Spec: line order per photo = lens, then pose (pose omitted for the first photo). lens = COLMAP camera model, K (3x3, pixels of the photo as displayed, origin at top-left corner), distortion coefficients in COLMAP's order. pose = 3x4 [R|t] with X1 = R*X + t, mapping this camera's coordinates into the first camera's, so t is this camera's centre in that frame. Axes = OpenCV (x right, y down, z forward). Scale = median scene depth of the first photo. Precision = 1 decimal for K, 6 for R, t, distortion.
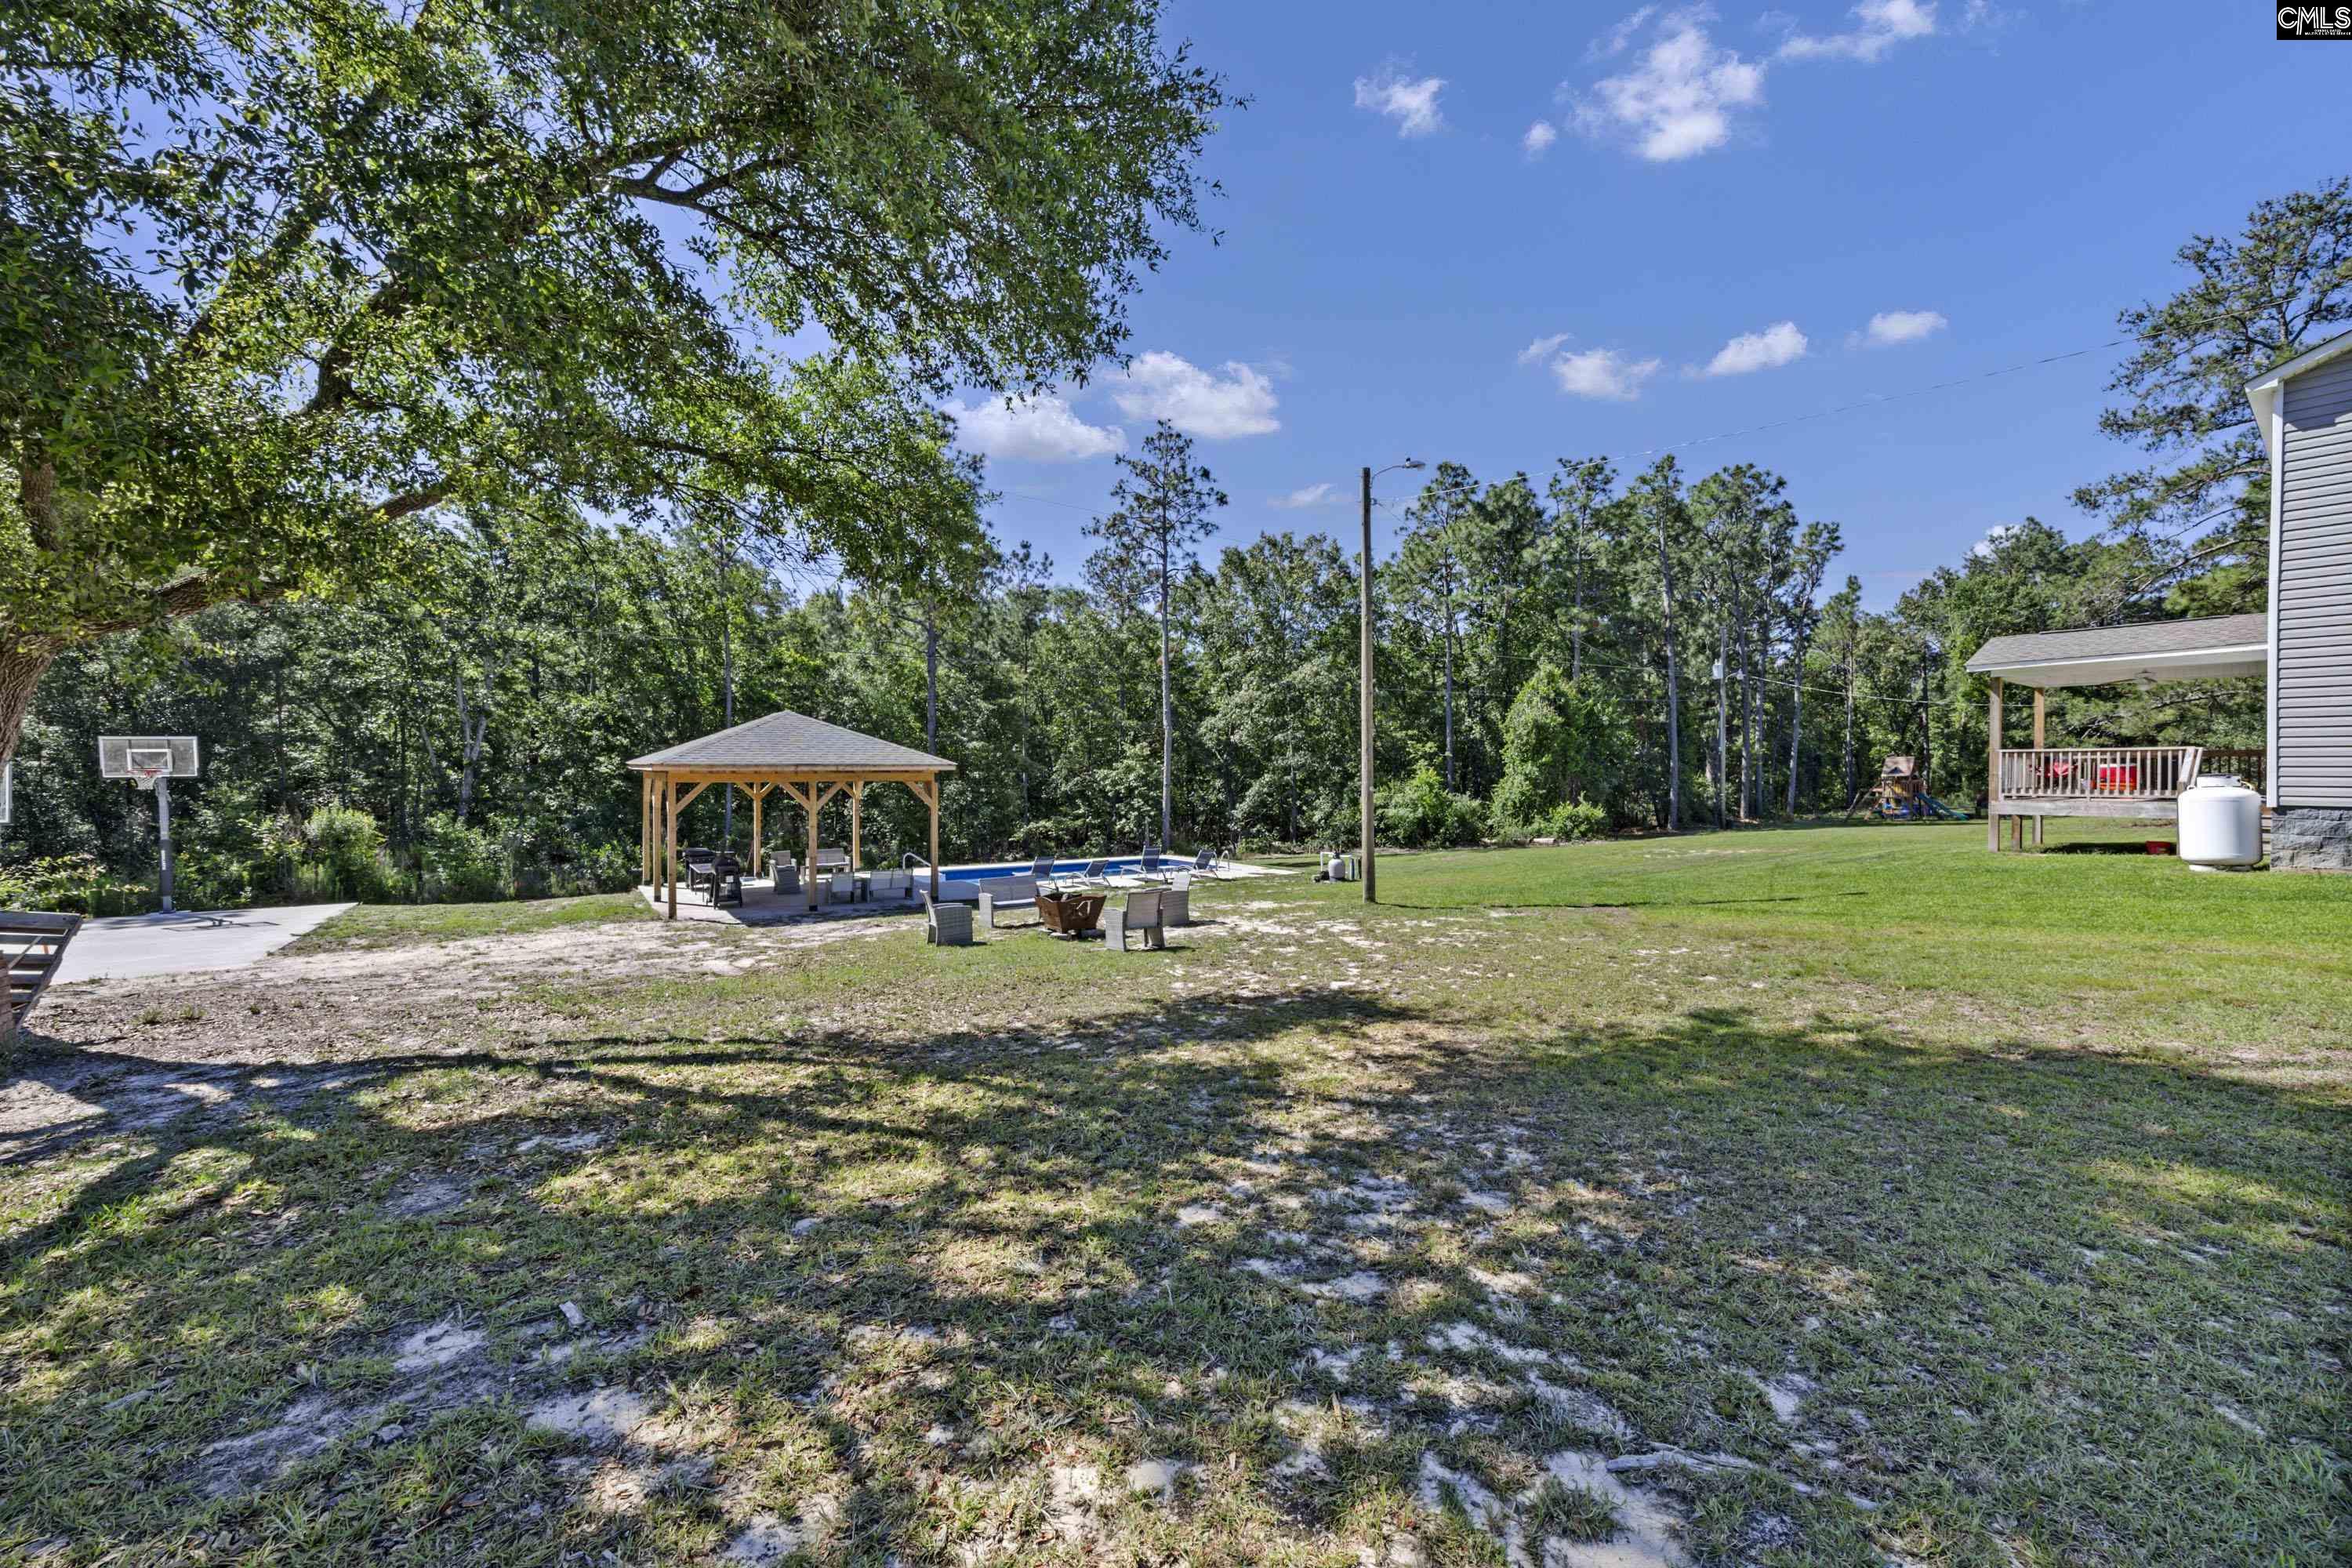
lens RADIAL K [[907.1, 0, 1180.8], [0, 907.1, 789.9], [0, 0, 1]] dist [-0.000249, 0.000027]
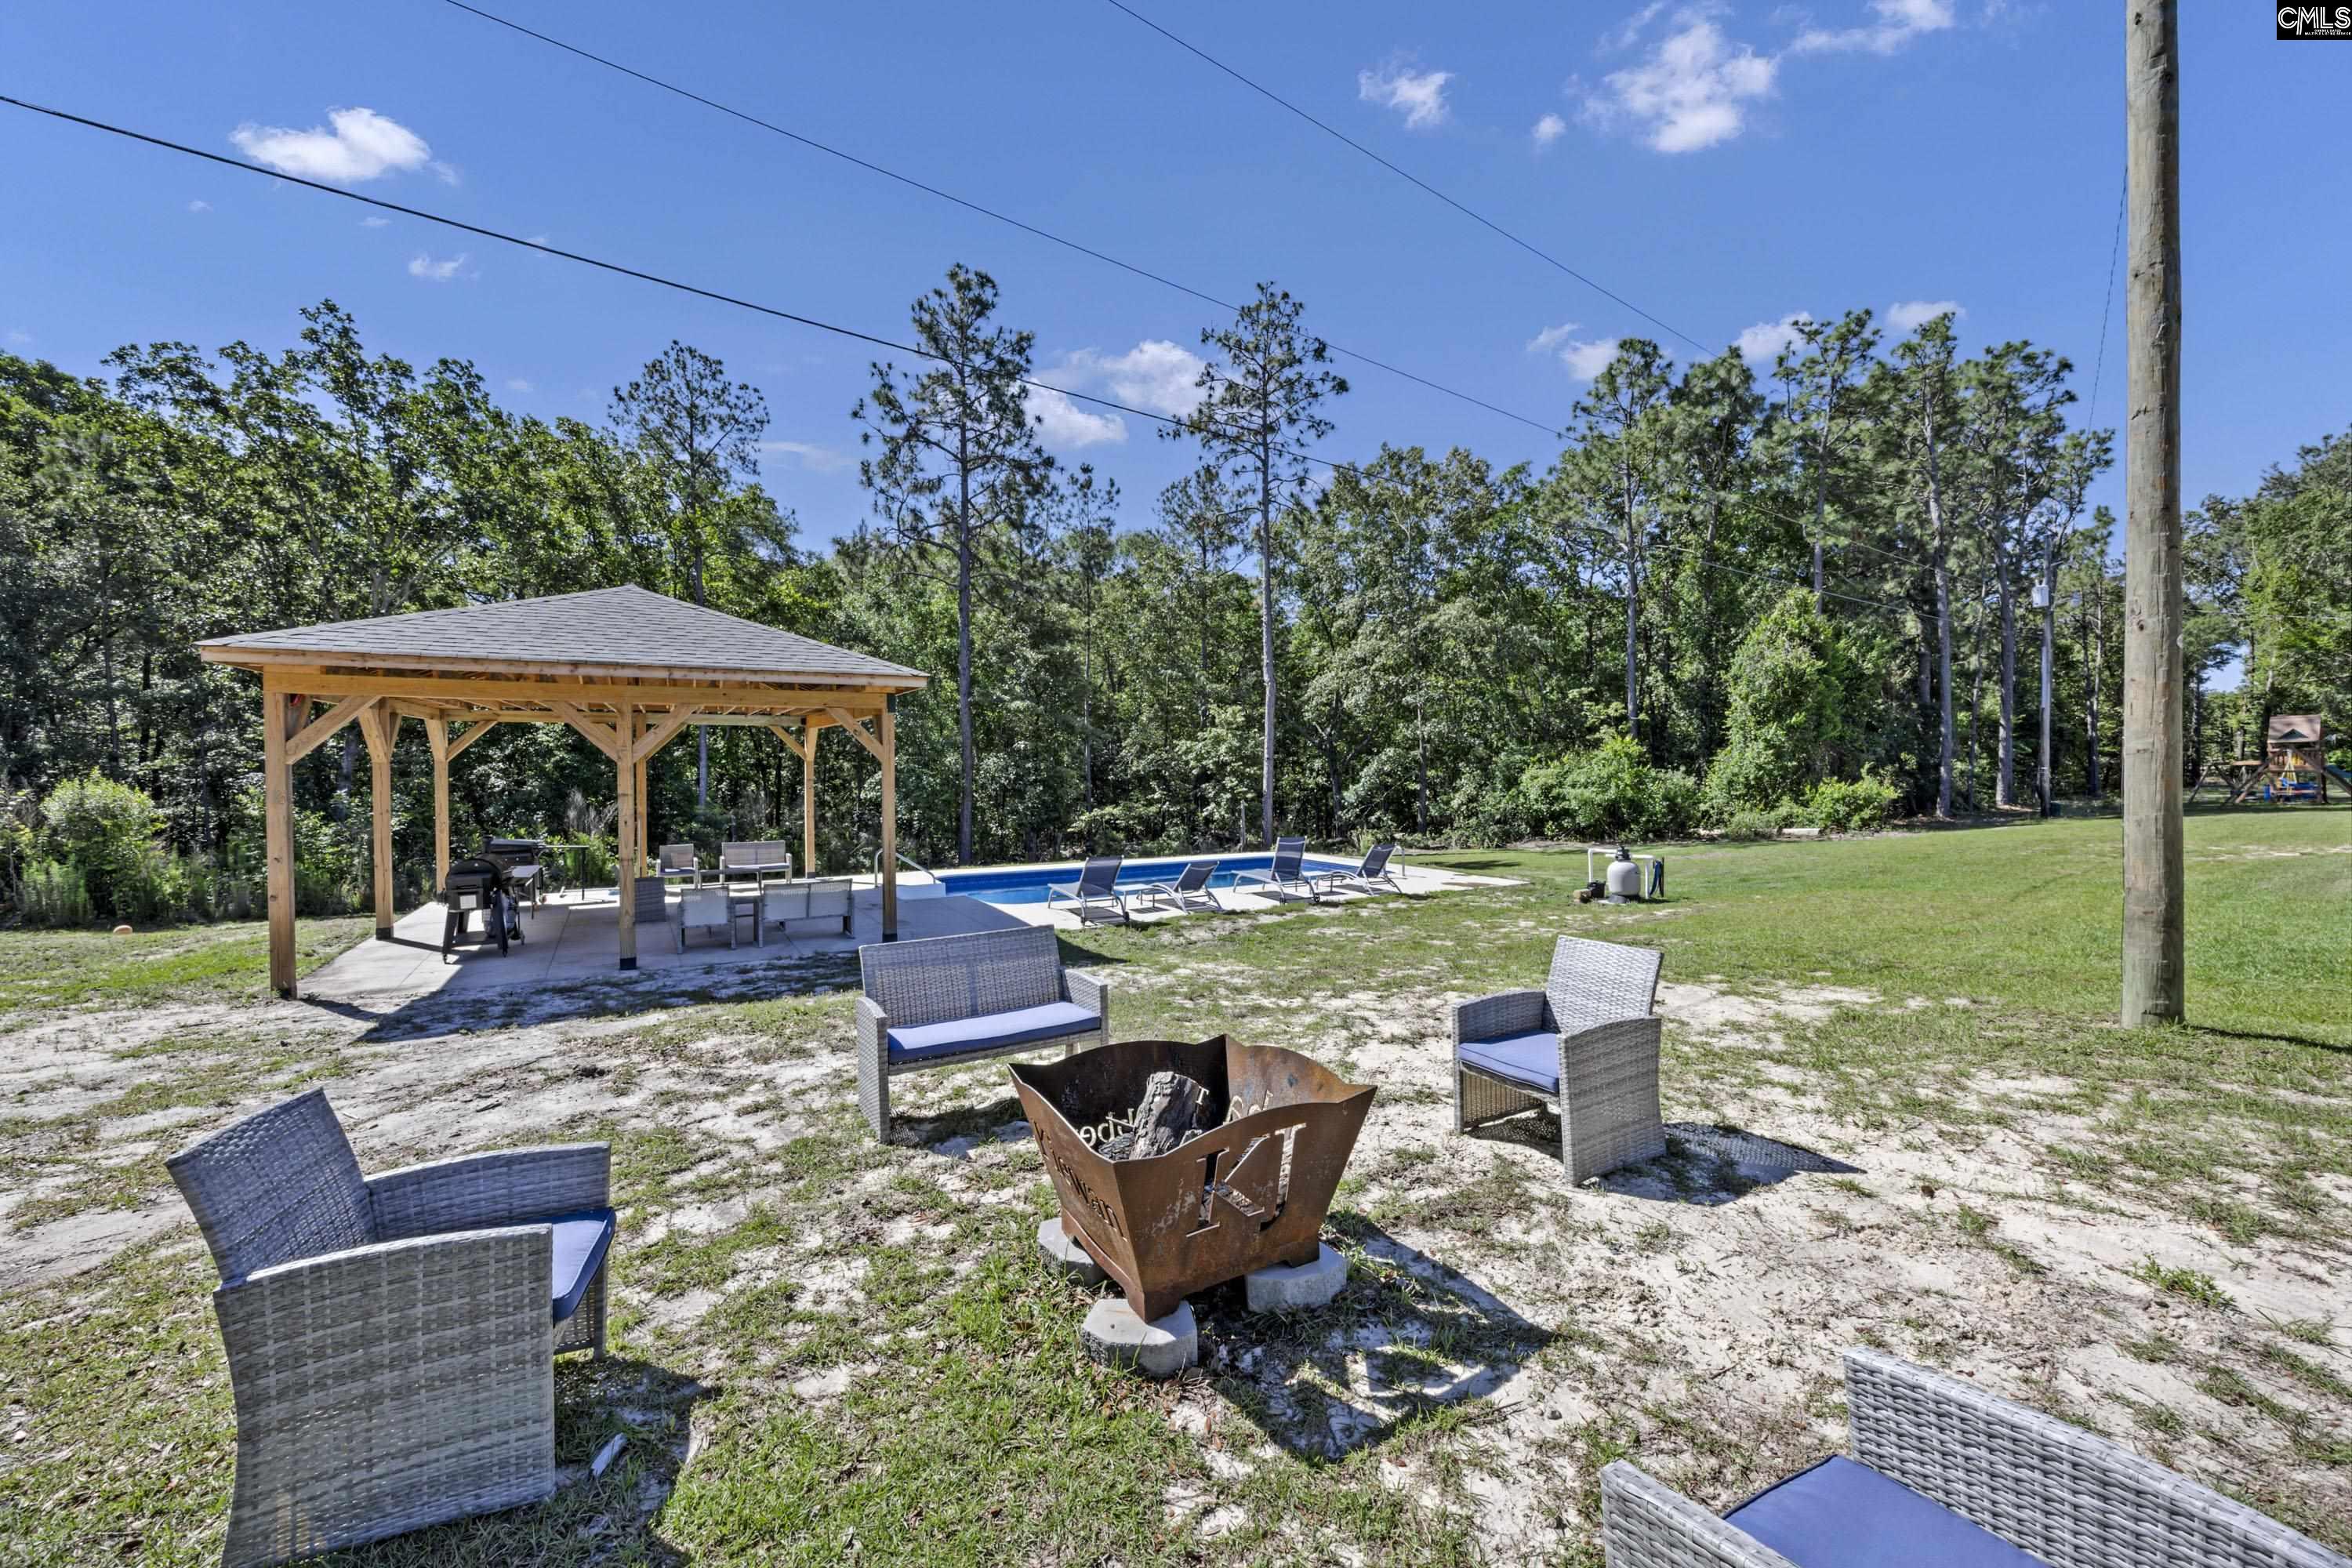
lens RADIAL K [[907.1, 0, 1183.8], [0, 907.1, 780.1], [0, 0, 1]] dist [-0.000249, 0.000027]
pose [[0.997296, -0.002746, -0.073436, -0.030688], [0.002466, 0.999989, -0.003895, 0.015073], [0.073446, 0.003703, 0.997292, 0.228497]]
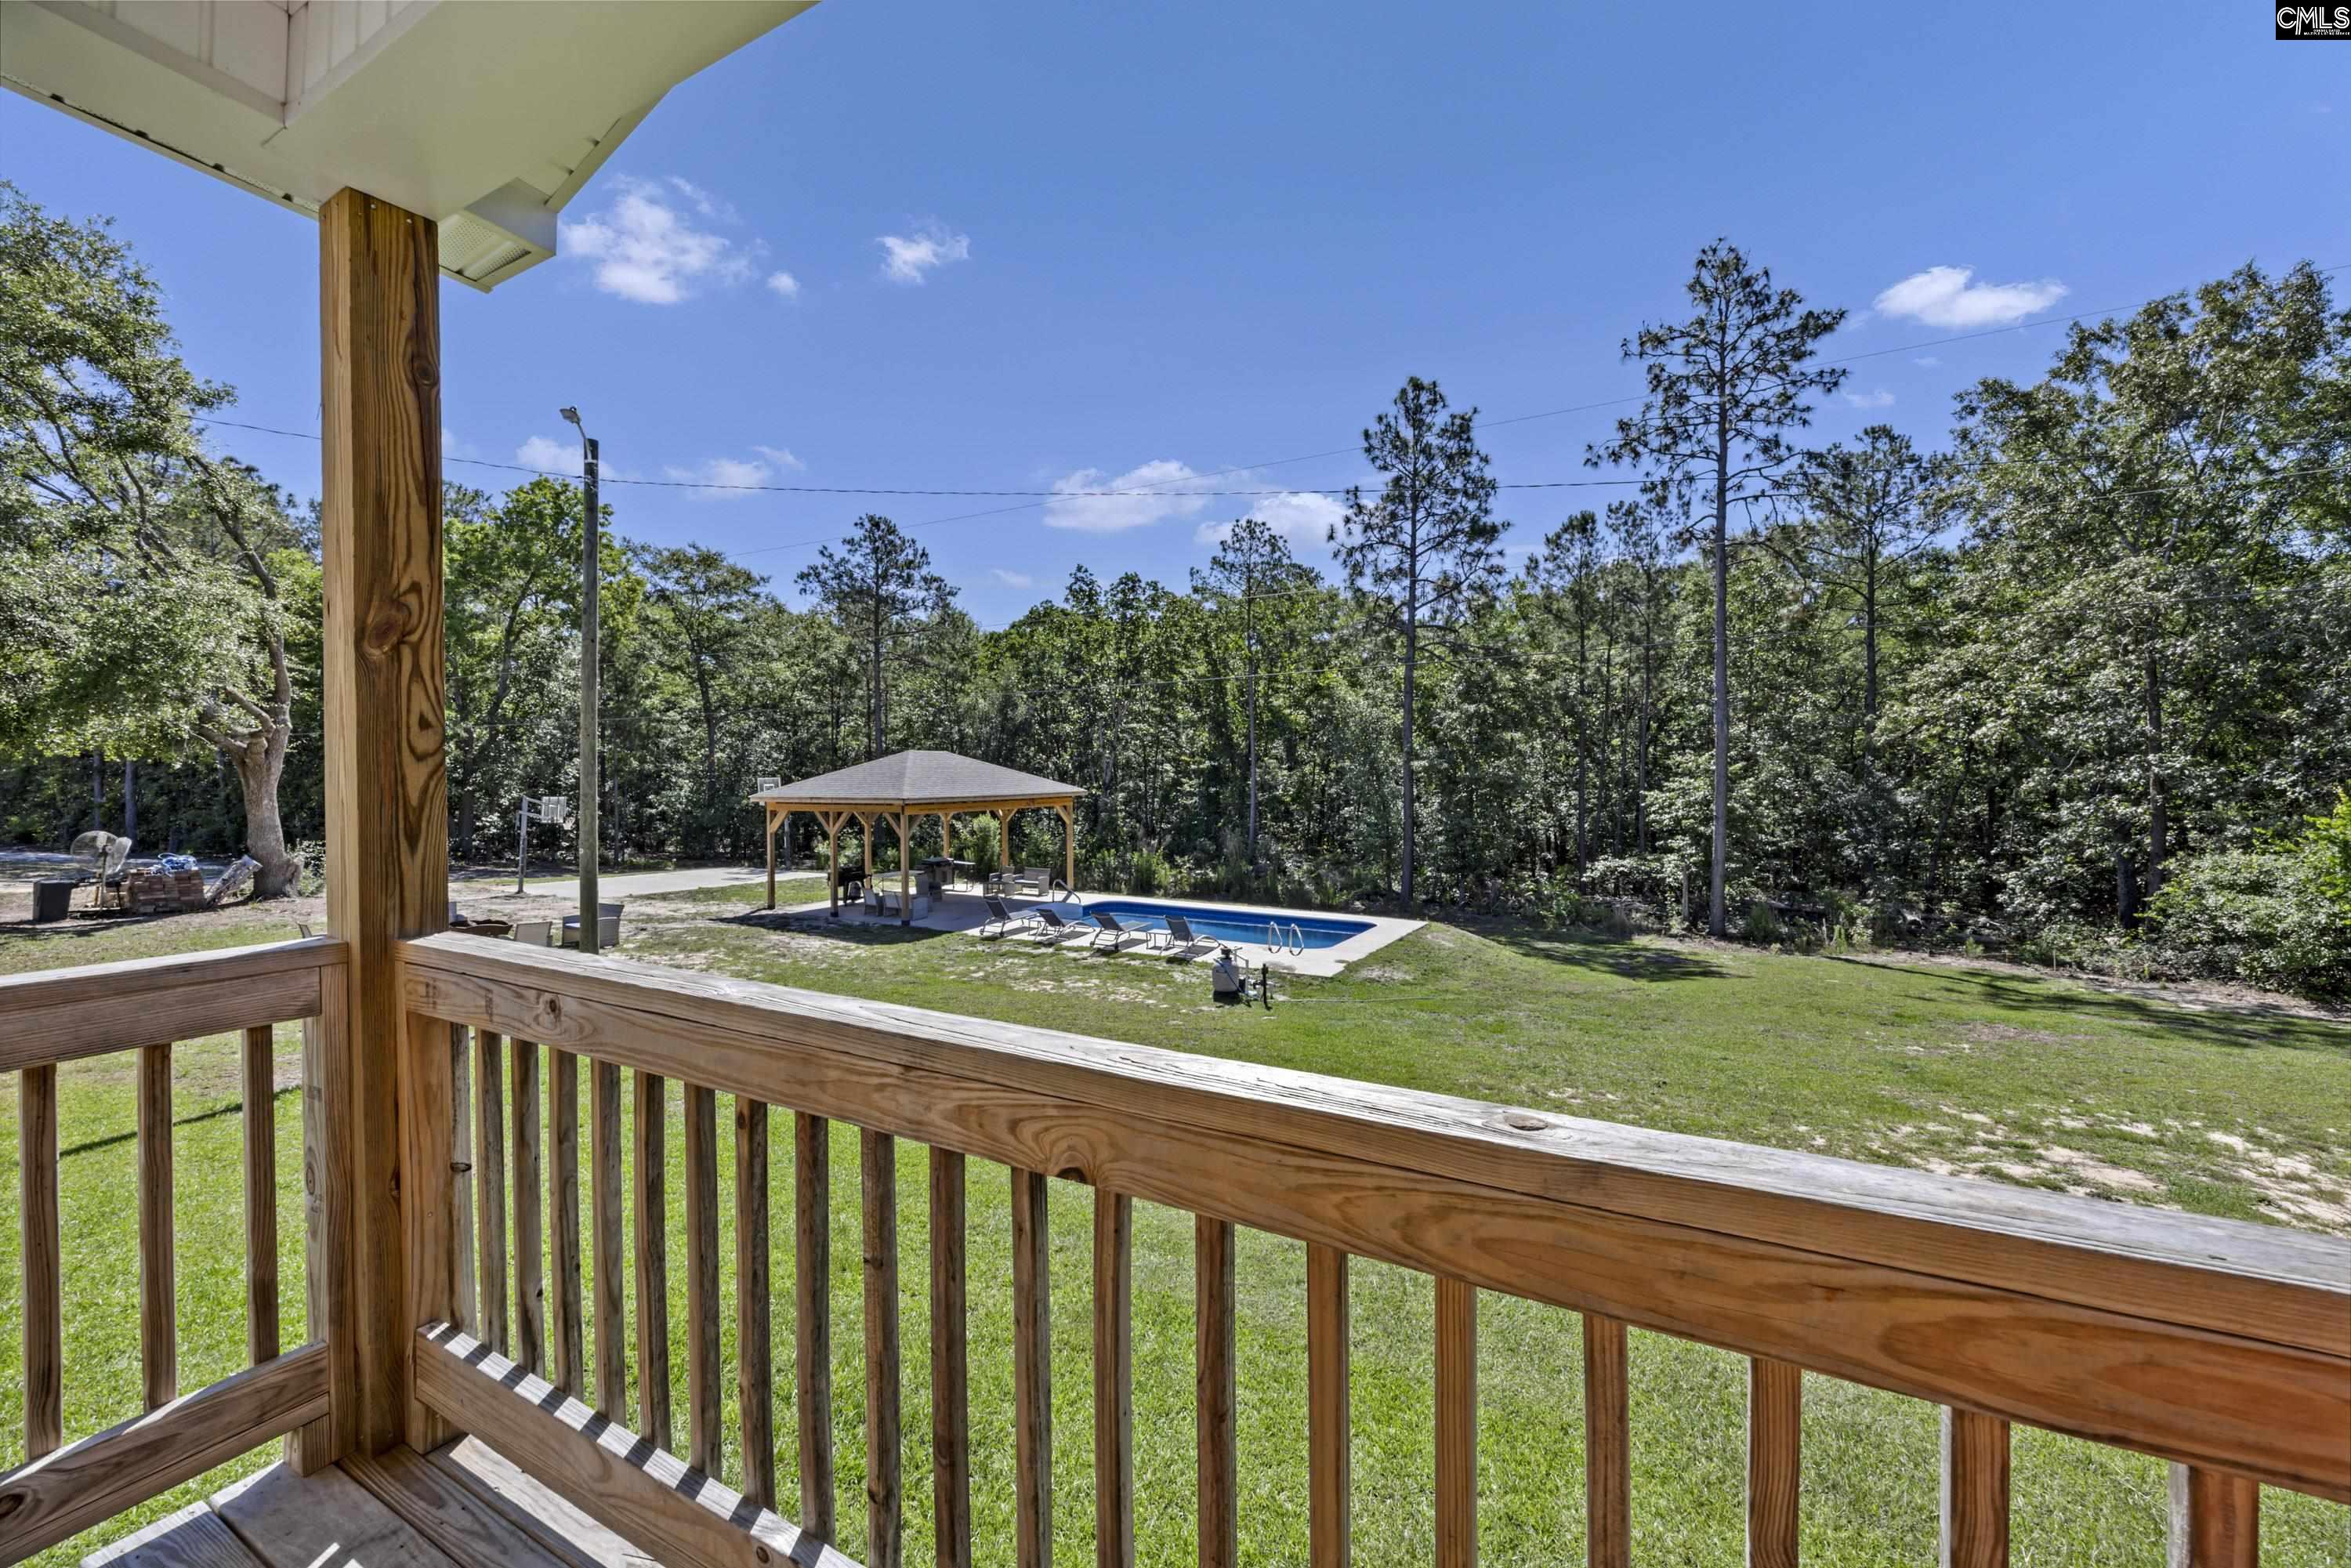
lens RADIAL K [[906.7, 0, 1180.8], [0, 906.7, 792.8], [0, 0, 1]] dist [-0.000249, 0.000027]
pose [[0.432738, 0.012694, -0.901430, 0.397632], [-0.016264, 0.999848, 0.006273, -0.022178], [0.901373, 0.011946, 0.432879, 0.386673]]
